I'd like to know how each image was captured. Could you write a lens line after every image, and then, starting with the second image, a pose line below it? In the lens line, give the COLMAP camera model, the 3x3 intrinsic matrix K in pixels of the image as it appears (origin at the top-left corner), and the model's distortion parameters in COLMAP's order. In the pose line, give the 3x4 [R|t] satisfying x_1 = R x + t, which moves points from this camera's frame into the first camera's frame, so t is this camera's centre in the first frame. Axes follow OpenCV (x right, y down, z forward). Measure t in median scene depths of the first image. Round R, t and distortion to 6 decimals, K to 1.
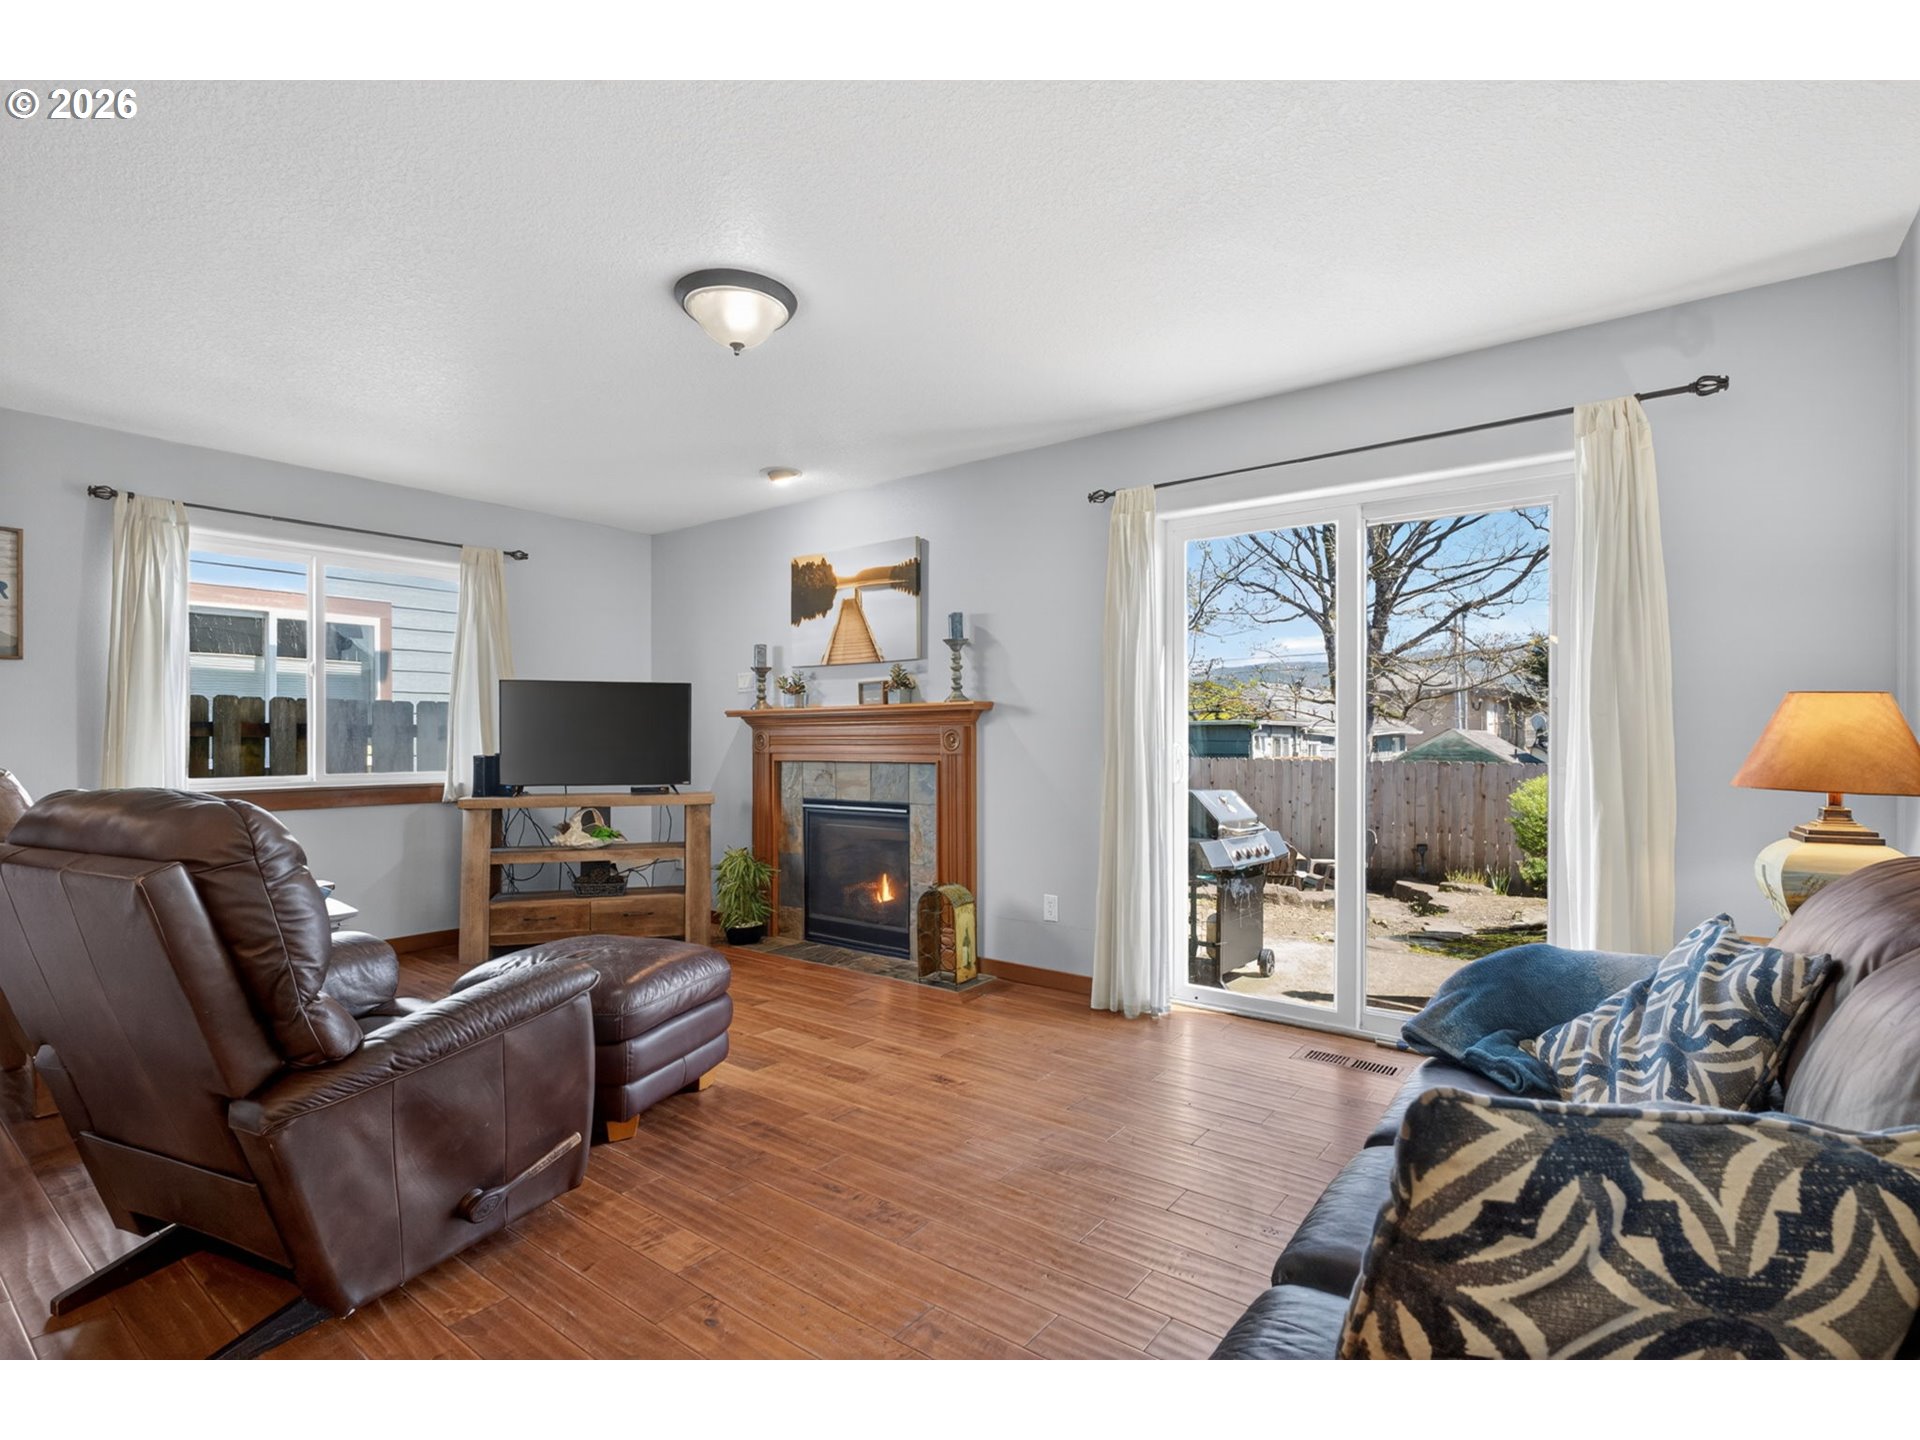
lens RADIAL K [[930.9, 0, 957.0], [0, 930.9, 740.7], [0, 0, 1]] dist [0.001618, -0.003696]
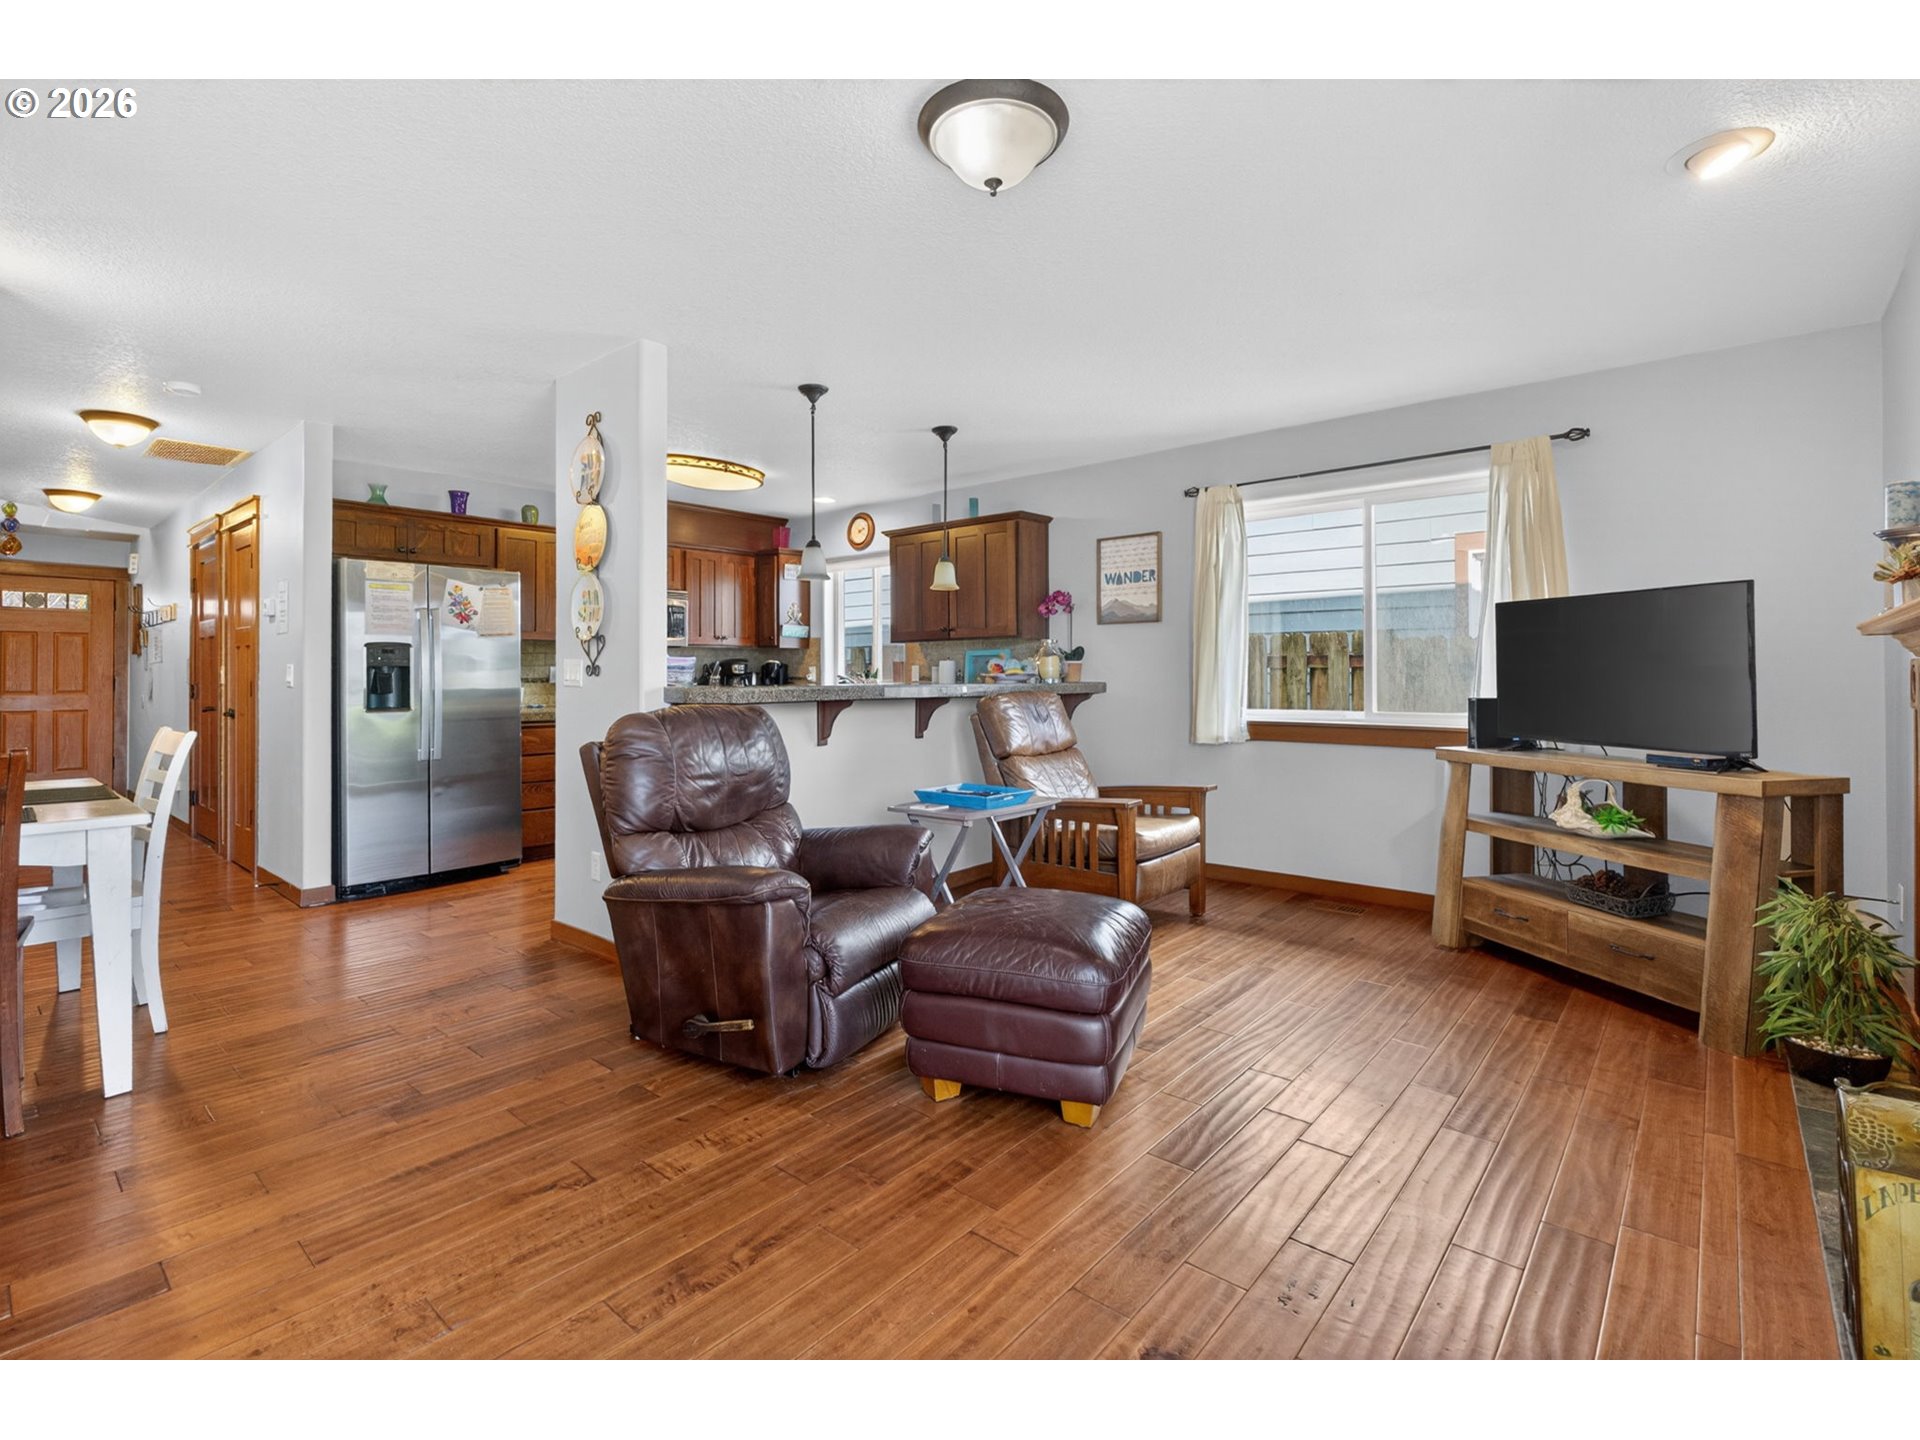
lens RADIAL K [[880.7, 0, 955.2], [0, 880.7, 681.6], [0, 0, 1]] dist [-0.001058, 0.000135]
pose [[-0.053724, 0.005965, -0.998538, 0.299409], [-0.004903, 0.999969, 0.006238, -0.000919], [0.998544, 0.005231, -0.053693, 0.598090]]
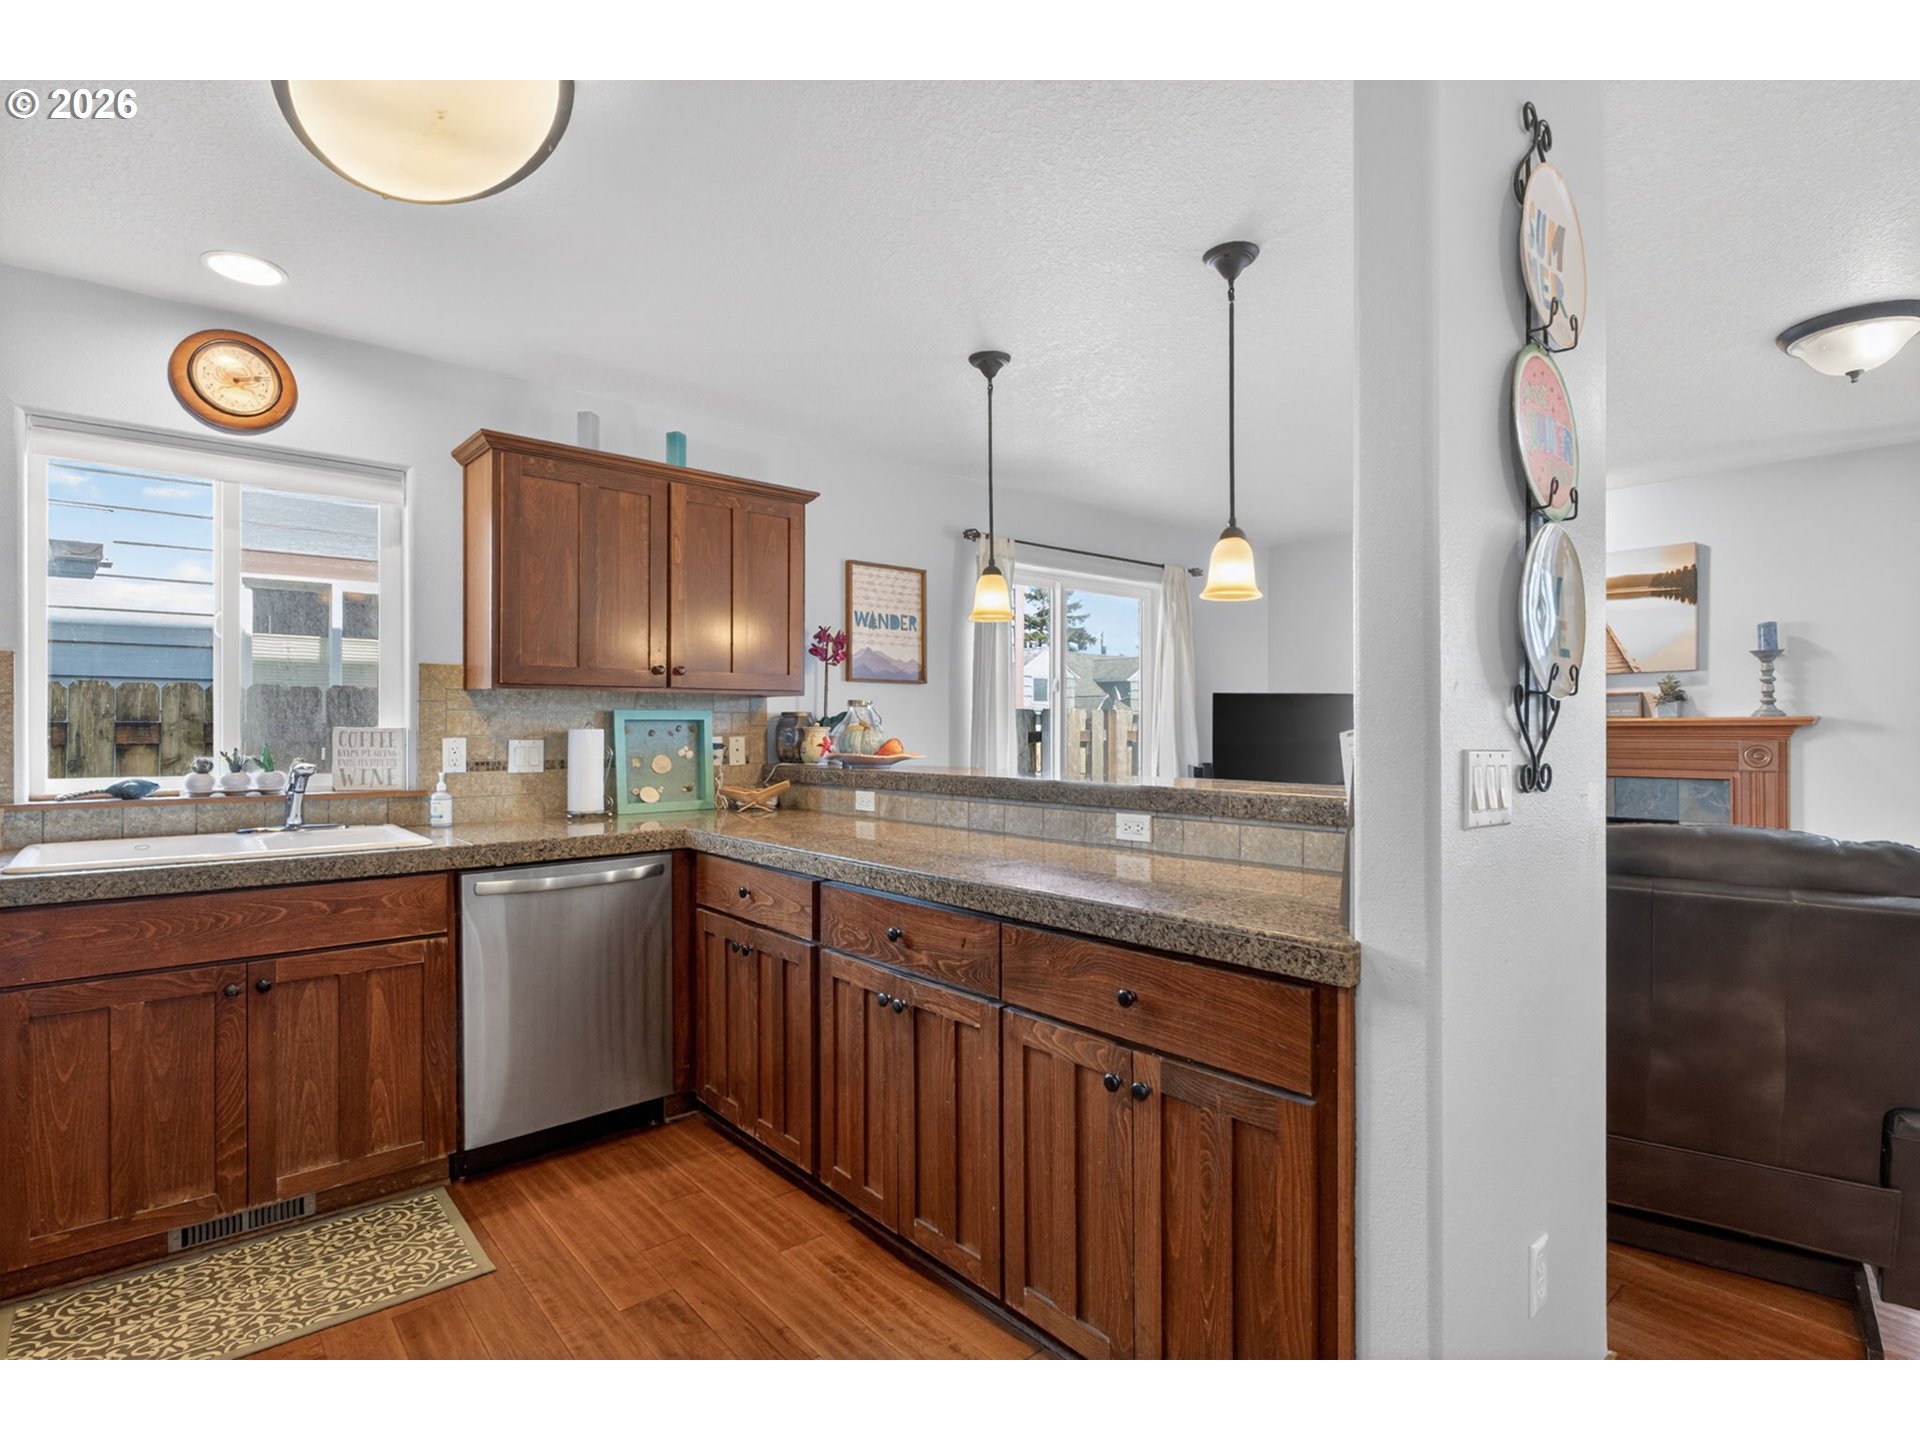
lens RADIAL K [[957.7, 0, 956.1], [0, 957.7, 723.7], [0, 0, 1]] dist [-0.000302, -0.000714]
pose [[0.978422, 0.001000, -0.206612, -0.572787], [-0.002831, 0.999959, -0.008566, -0.021788], [0.206595, 0.008966, 0.978386, -0.118638]]
